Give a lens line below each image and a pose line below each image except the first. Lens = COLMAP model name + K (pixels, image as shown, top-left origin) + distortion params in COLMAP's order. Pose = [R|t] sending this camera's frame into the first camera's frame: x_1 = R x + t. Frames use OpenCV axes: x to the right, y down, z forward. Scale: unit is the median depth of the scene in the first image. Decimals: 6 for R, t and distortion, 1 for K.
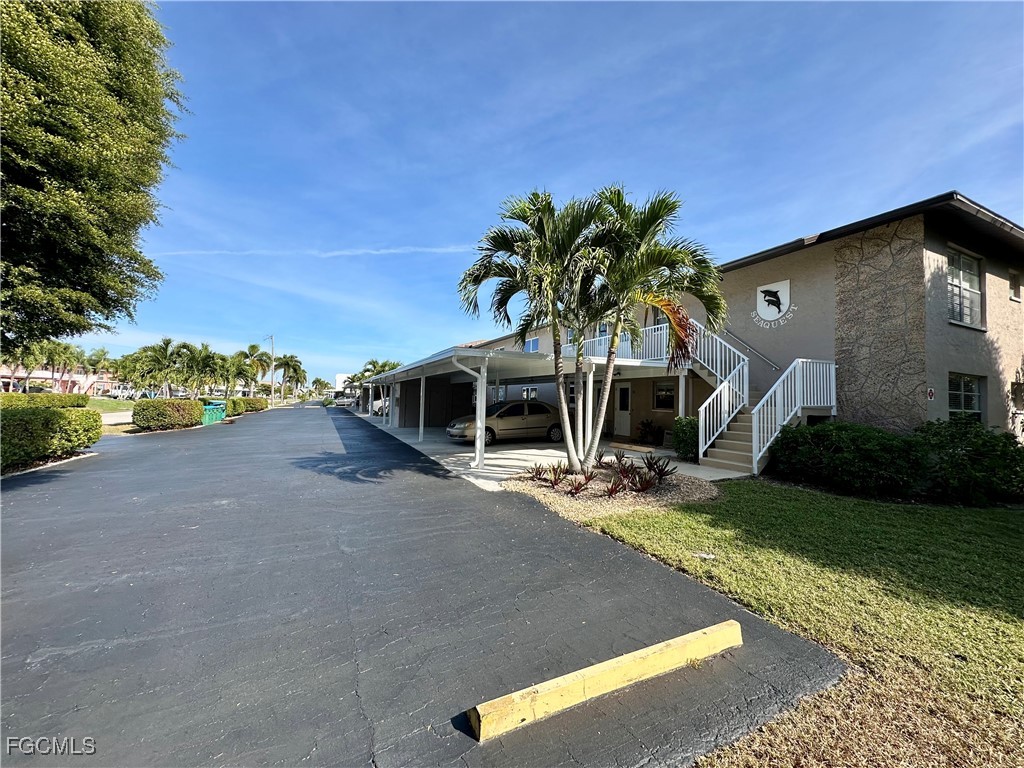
lens RADIAL K [[408.7, 0, 511.7], [0, 408.7, 378.9], [0, 0, 1]] dist [0.002512, -0.000538]
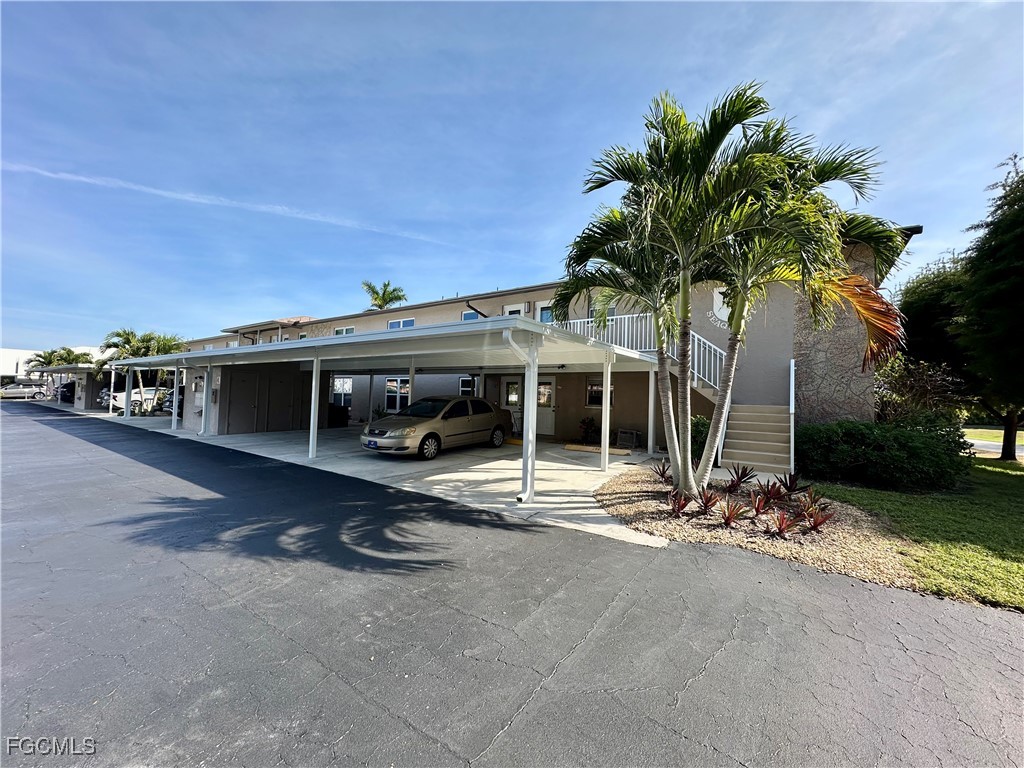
lens RADIAL K [[408.7, 0, 508.9], [0, 408.7, 389.6], [0, 0, 1]] dist [0.002512, -0.000538]
pose [[0.867910, 0.008365, 0.496651, -0.276059], [-0.032193, 0.998703, 0.039437, 0.005836], [-0.495677, -0.050217, 0.867054, 0.278313]]
